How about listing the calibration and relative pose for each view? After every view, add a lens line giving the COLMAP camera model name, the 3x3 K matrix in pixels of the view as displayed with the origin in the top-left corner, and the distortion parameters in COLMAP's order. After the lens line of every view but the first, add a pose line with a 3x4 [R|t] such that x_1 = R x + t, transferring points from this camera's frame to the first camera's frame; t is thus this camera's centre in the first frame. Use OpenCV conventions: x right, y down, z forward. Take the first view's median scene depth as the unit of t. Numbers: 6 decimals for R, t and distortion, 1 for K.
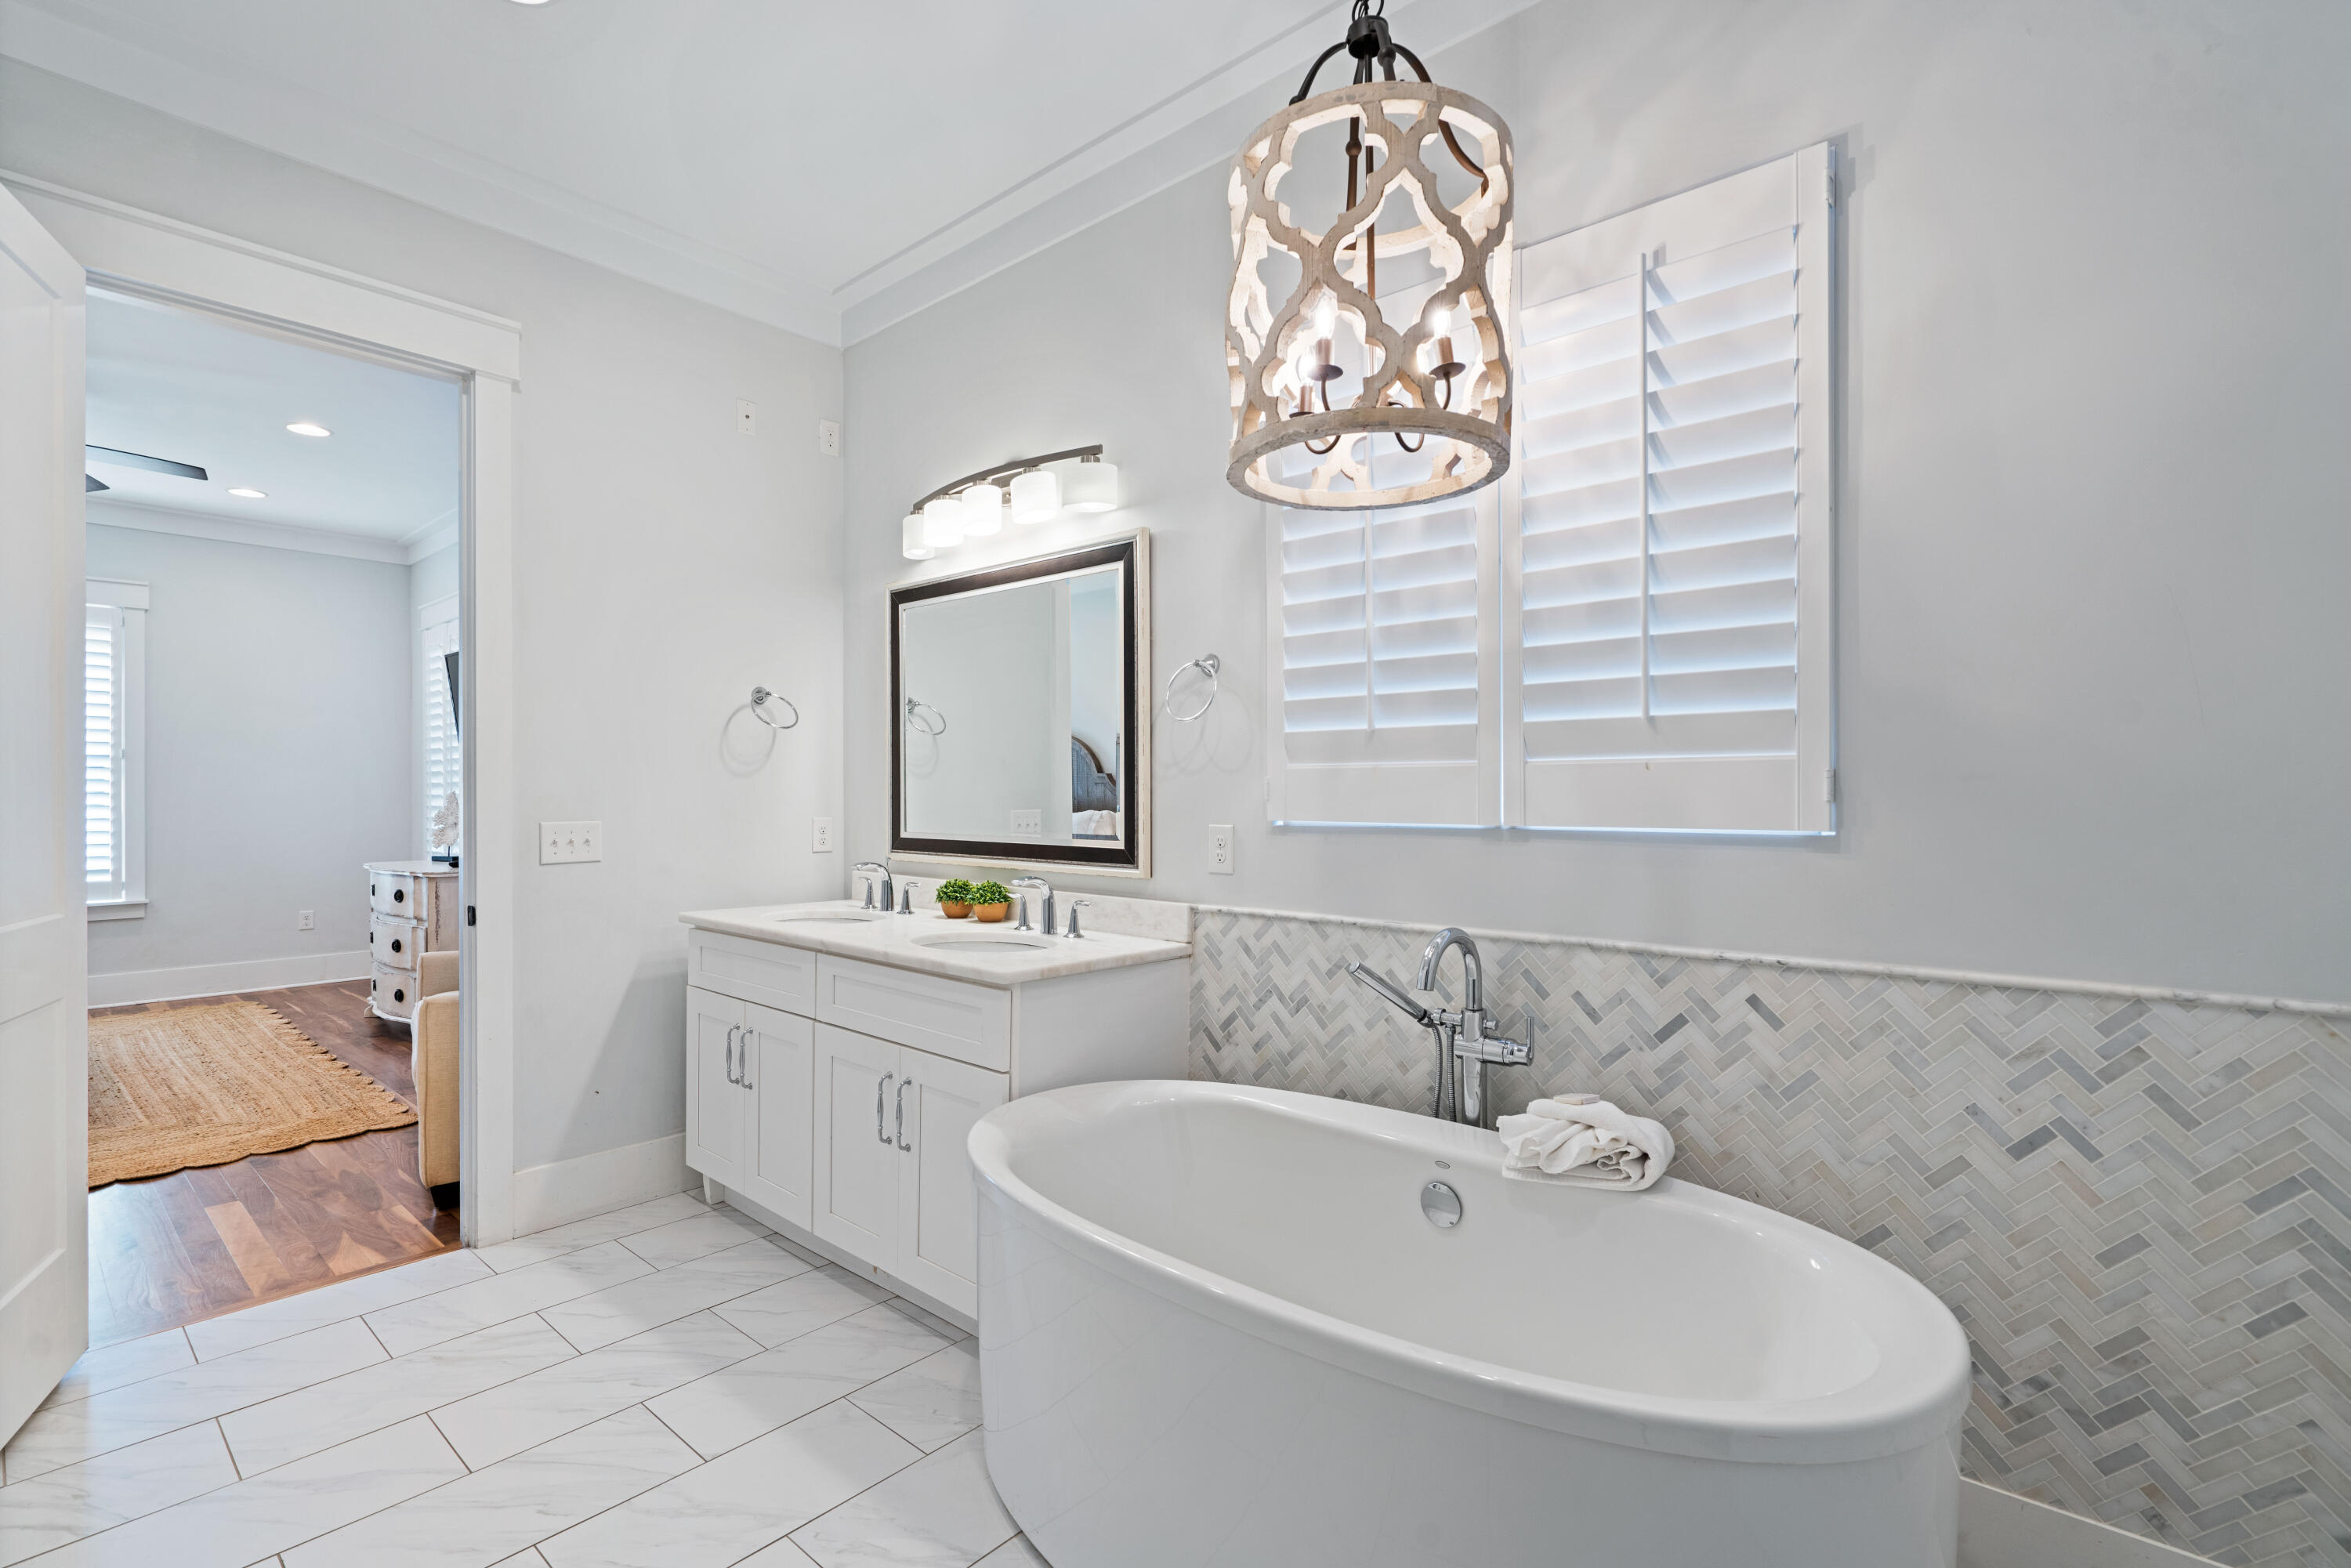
lens RADIAL K [[1066.6, 0, 1159.2], [0, 1066.6, 782.4], [0, 0, 1]] dist [0.002905, 0.000164]
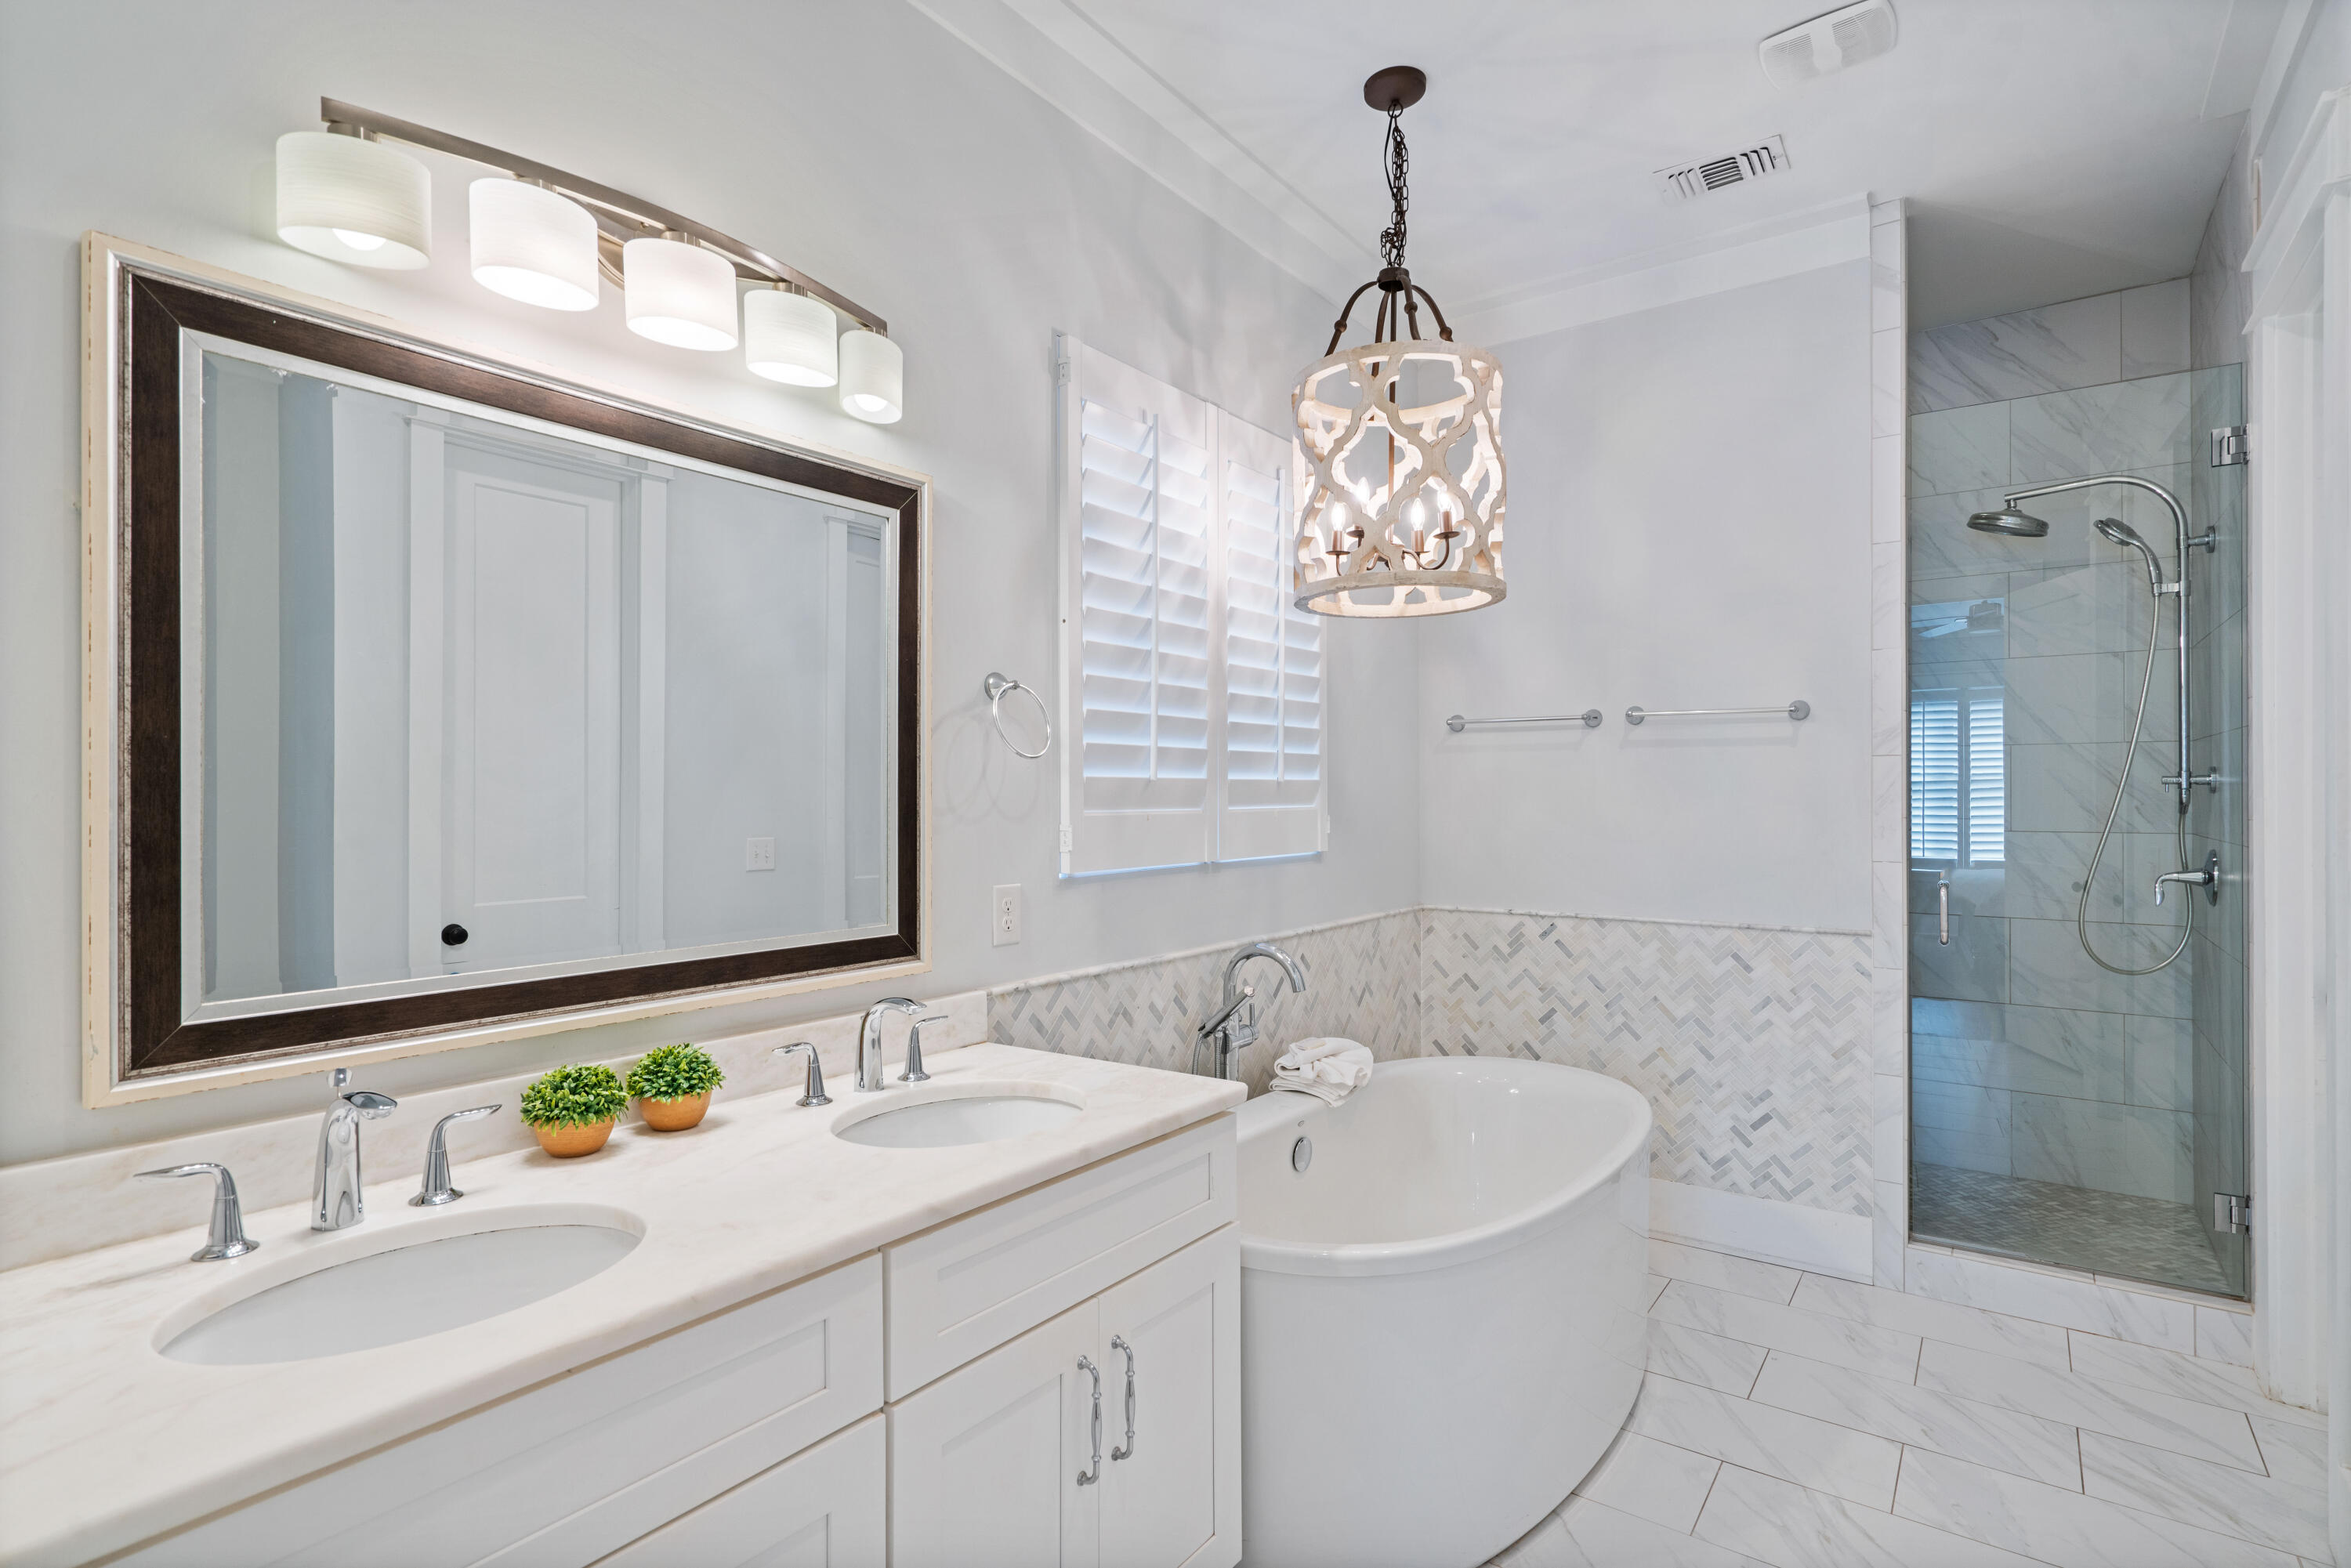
lens RADIAL K [[1120.4, 0, 1159.8], [0, 1120.4, 796.3], [0, 0, 1]] dist [0.001919, 0.000928]
pose [[-0.068839, 0.003689, 0.997621, -0.861743], [-0.000905, 0.999993, -0.003760, -0.026282], [-0.997627, -0.001161, -0.068835, 1.010239]]
